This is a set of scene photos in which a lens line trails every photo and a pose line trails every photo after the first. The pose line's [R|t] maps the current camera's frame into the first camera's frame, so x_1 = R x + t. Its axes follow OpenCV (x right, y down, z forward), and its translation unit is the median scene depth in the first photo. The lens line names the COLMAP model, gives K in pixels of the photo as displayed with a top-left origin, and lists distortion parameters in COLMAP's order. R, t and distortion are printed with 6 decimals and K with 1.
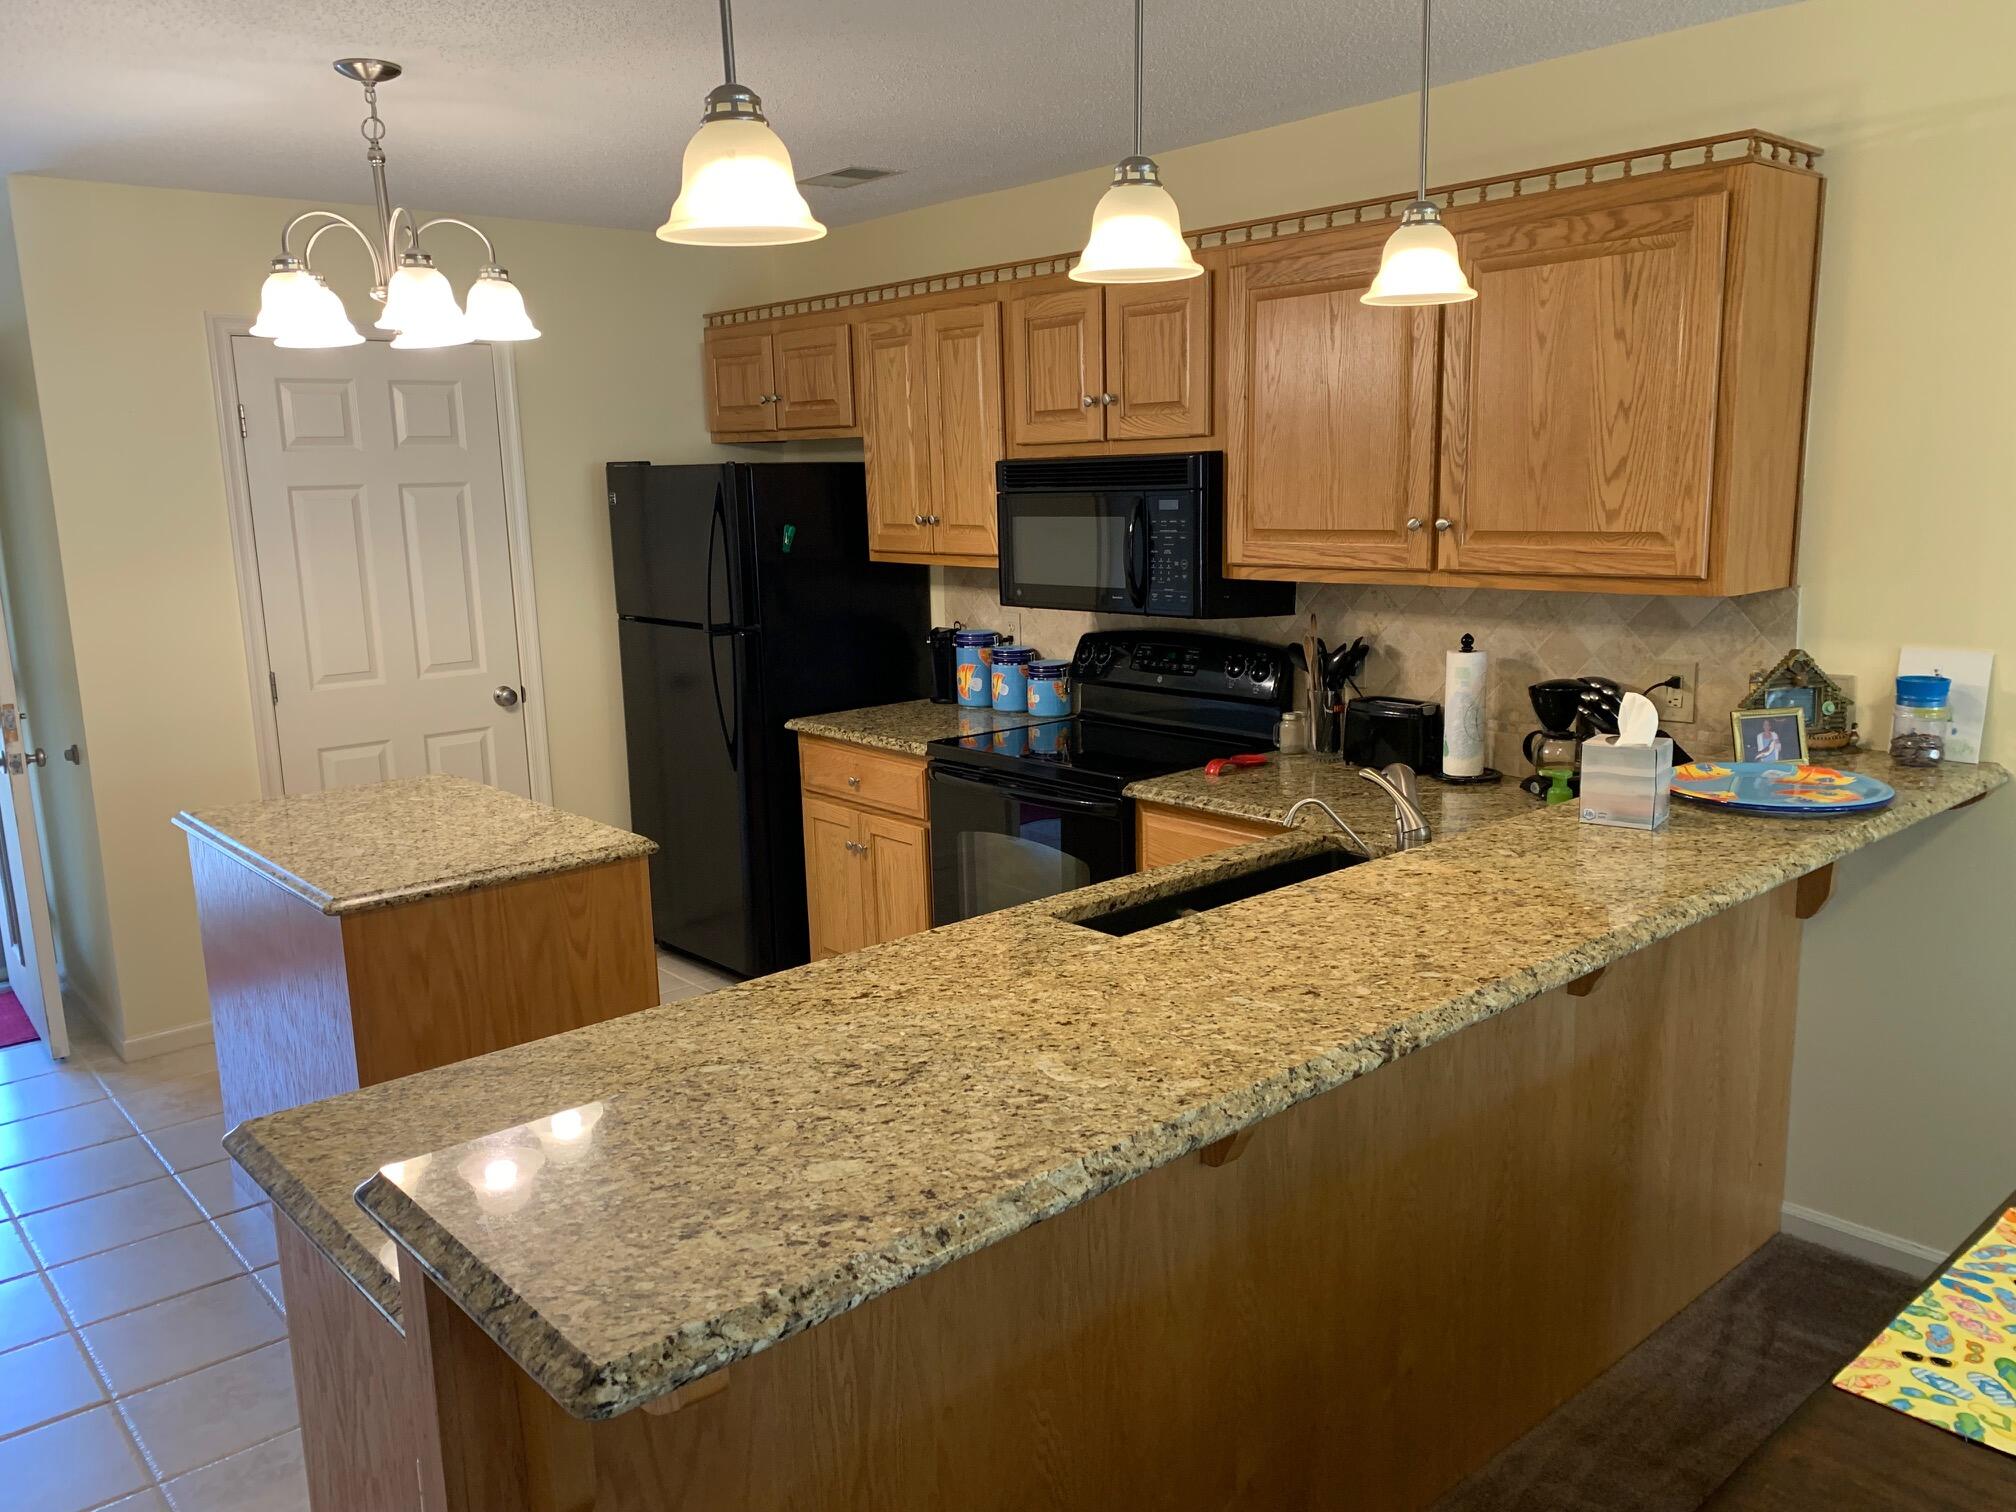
lens RADIAL K [[1522.7, 0, 1013.4], [0, 1522.7, 769.7], [0, 0, 1]] dist [0.030928, -0.037187]
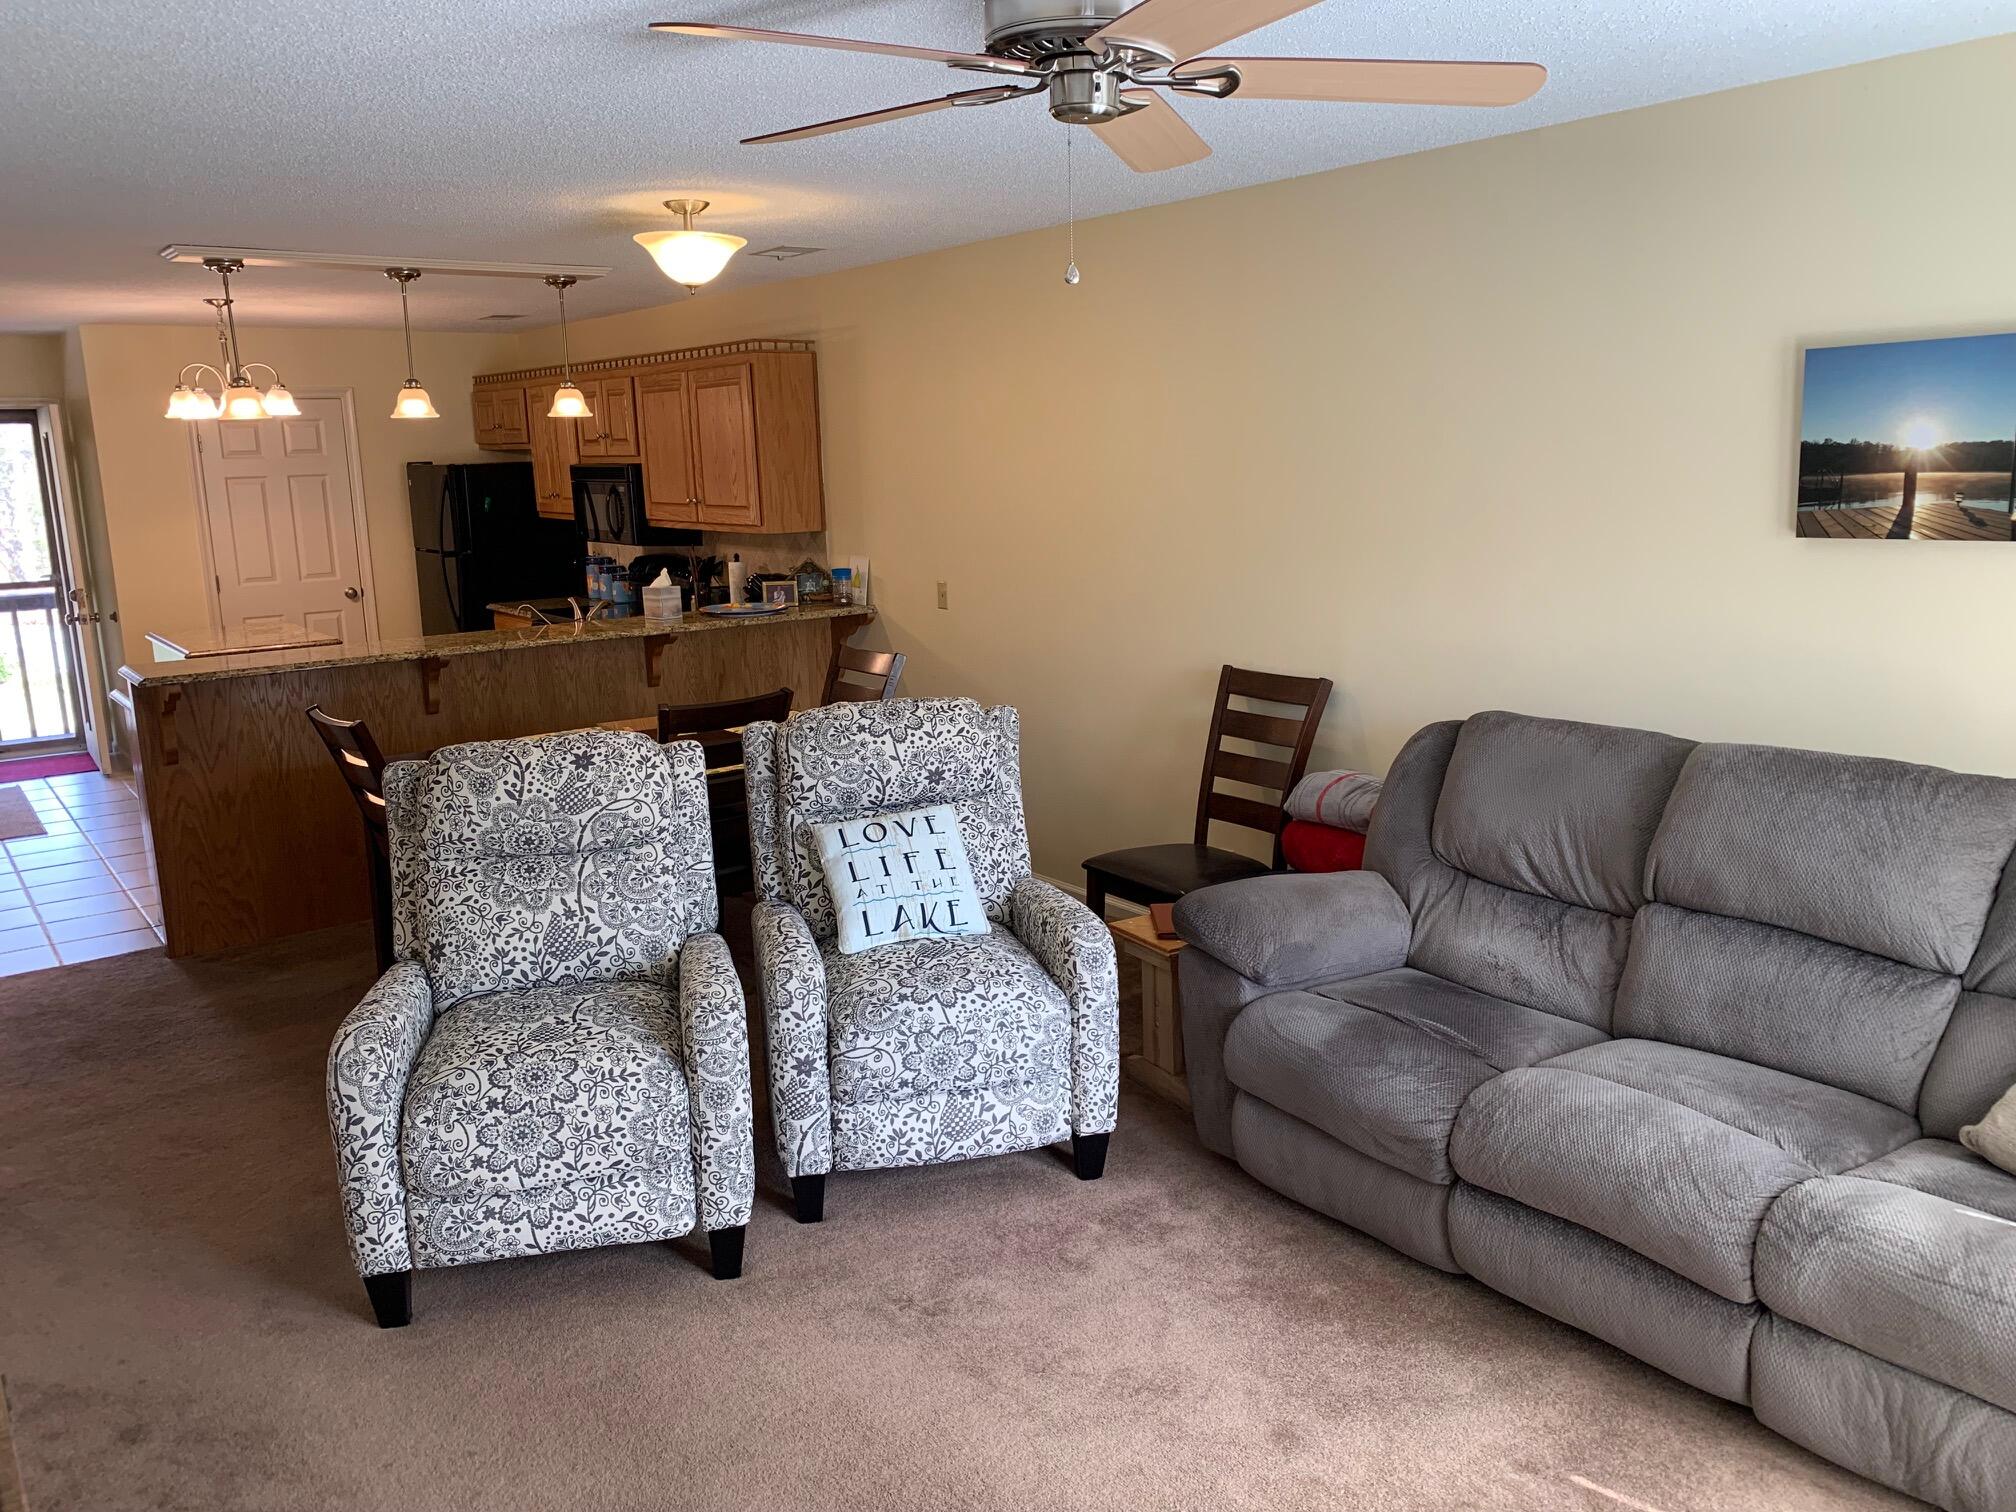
lens RADIAL K [[1522.7, 0, 998.0], [0, 1522.7, 750.0], [0, 0, 1]] dist [0.030928, -0.037187]
pose [[0.996946, 0.014747, -0.076683, 0.879088], [-0.013937, 0.999841, 0.011083, 0.164776], [0.076834, -0.009980, 0.996994, -1.142105]]
